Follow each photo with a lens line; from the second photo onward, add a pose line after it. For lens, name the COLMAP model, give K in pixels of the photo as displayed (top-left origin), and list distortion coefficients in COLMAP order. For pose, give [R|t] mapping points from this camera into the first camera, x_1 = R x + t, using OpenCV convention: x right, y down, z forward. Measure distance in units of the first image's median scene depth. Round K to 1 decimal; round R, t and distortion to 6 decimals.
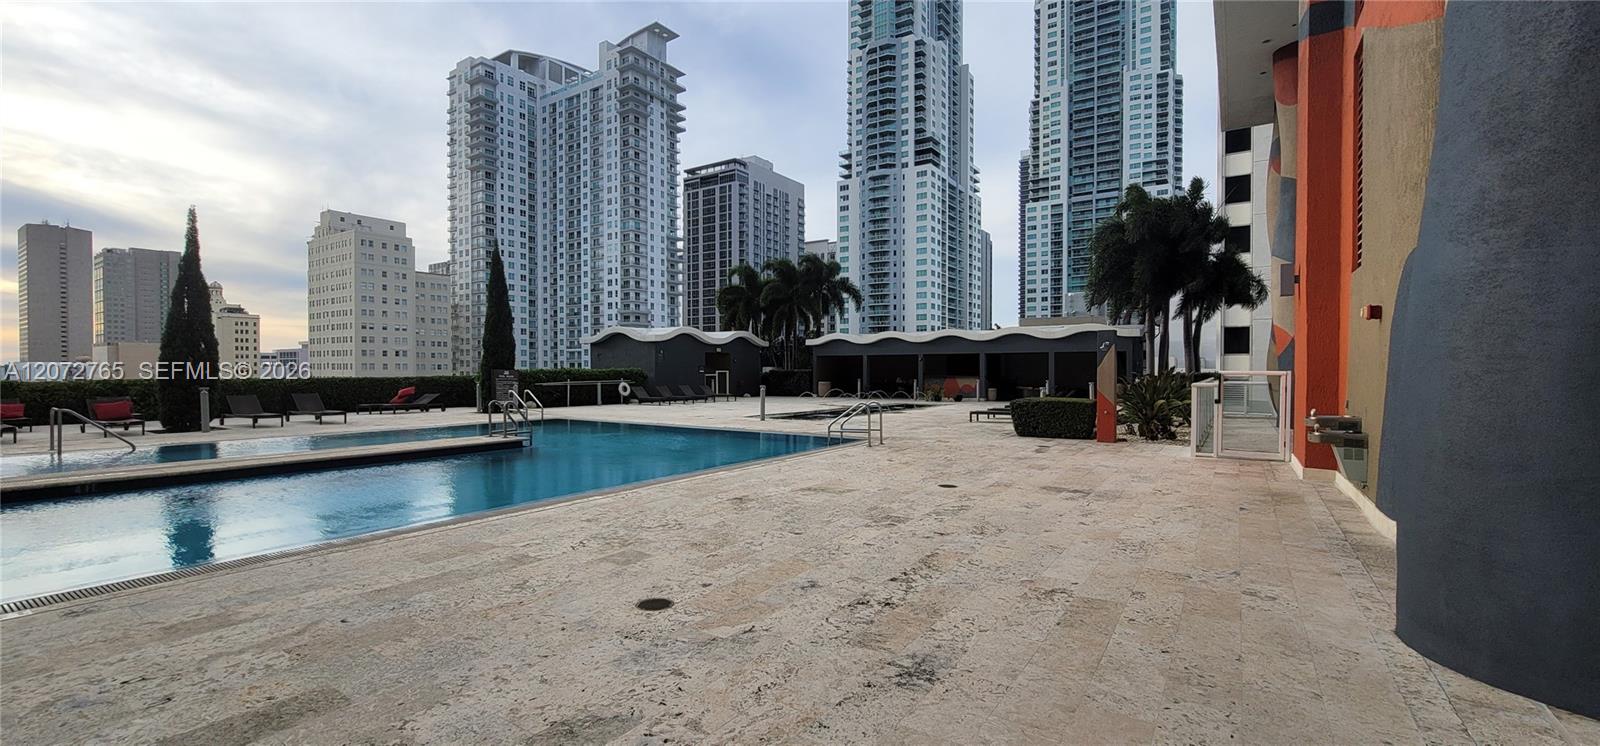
lens RADIAL K [[653.9, 0, 794.9], [0, 653.9, 378.9], [0, 0, 1]] dist [-0.015455, 0.009482]
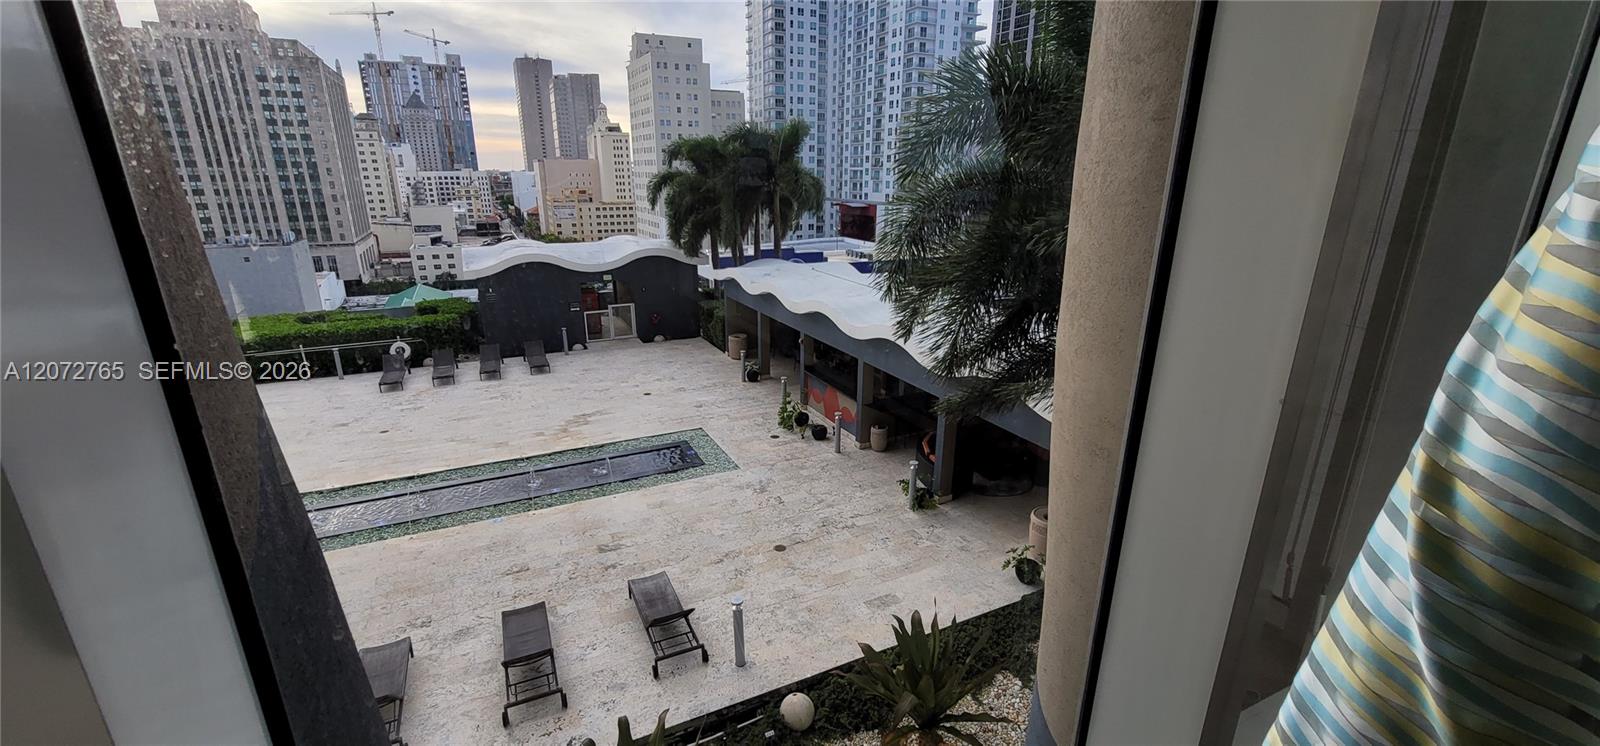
lens RADIAL K [[653.9, 0, 794.9], [0, 653.9, 378.9], [0, 0, 1]] dist [-0.015455, 0.009482]
pose [[0.866376, 0.153092, -0.475348, 0.082343], [-0.008635, 0.956302, 0.292253, -0.029188], [0.499318, -0.249096, 0.829839, 0.094734]]
